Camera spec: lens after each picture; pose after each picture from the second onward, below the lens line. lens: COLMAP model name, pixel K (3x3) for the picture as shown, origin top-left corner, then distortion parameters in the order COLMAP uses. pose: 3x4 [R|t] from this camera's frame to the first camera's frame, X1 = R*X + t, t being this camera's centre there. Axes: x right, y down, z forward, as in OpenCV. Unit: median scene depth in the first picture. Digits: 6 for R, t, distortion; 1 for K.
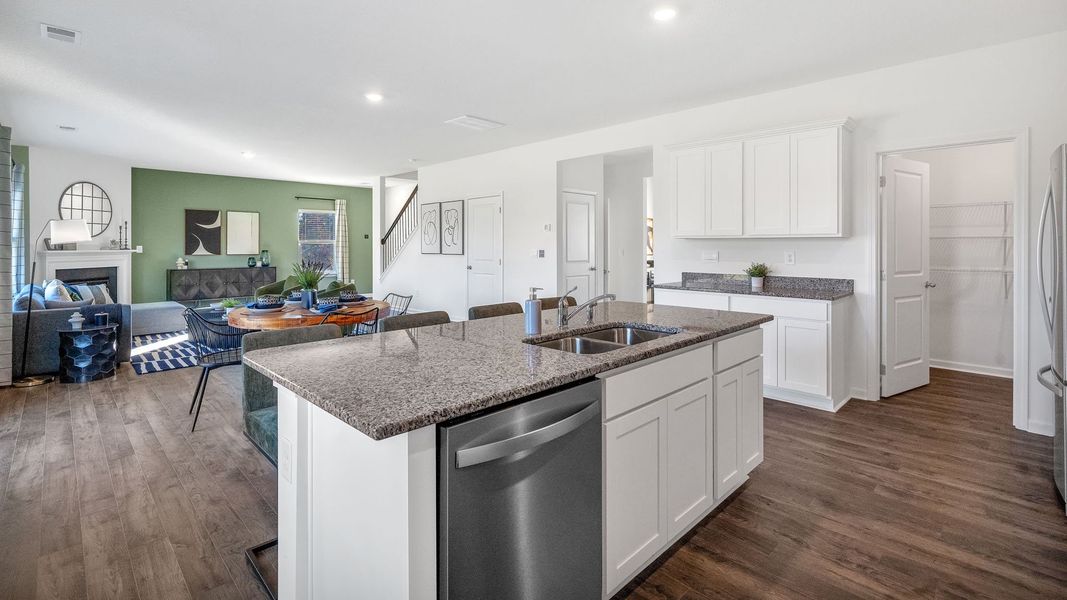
lens RADIAL K [[478.6, 0, 533.8], [0, 478.6, 241.7], [0, 0, 1]] dist [-0.000415, -0.000083]
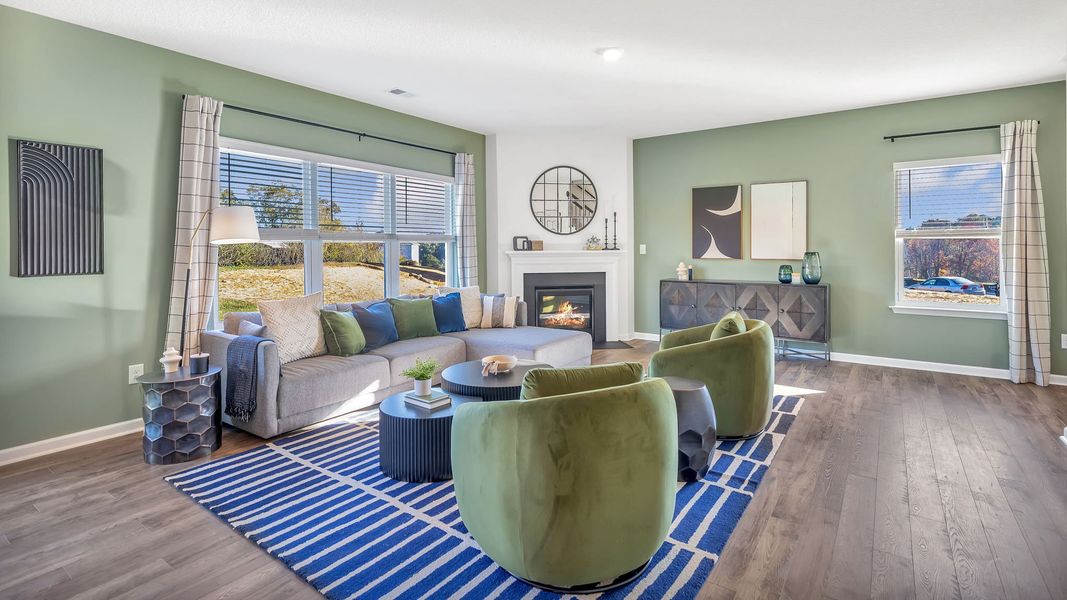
lens RADIAL K [[501.1, 0, 537.8], [0, 501.1, 251.8], [0, 0, 1]] dist [-0.000399, -0.000393]
pose [[0.178831, 0.011778, -0.983809, -0.093131], [0.015127, 0.999777, 0.014719, 0.005658], [0.983764, -0.017514, 0.178613, 0.676305]]
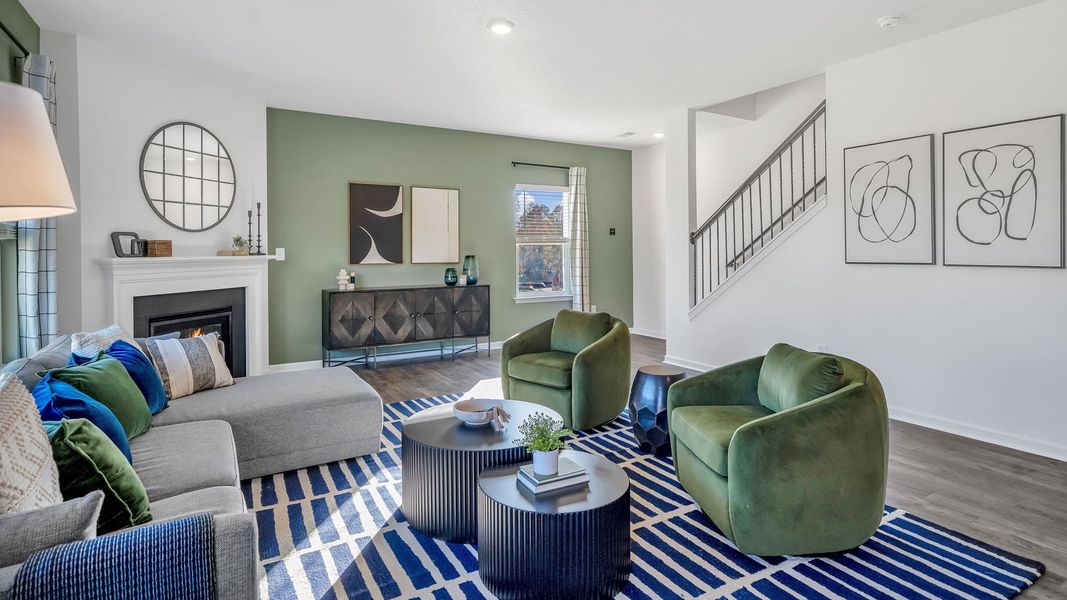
lens RADIAL K [[536.5, 0, 536.4], [0, 536.5, 248.2], [0, 0, 1]] dist [0.001063, 0.000197]
pose [[0.971758, -0.005023, -0.235928, -0.370601], [0.006625, 0.999960, 0.005995, 0.006586], [0.235888, -0.007389, 0.971752, 0.443763]]
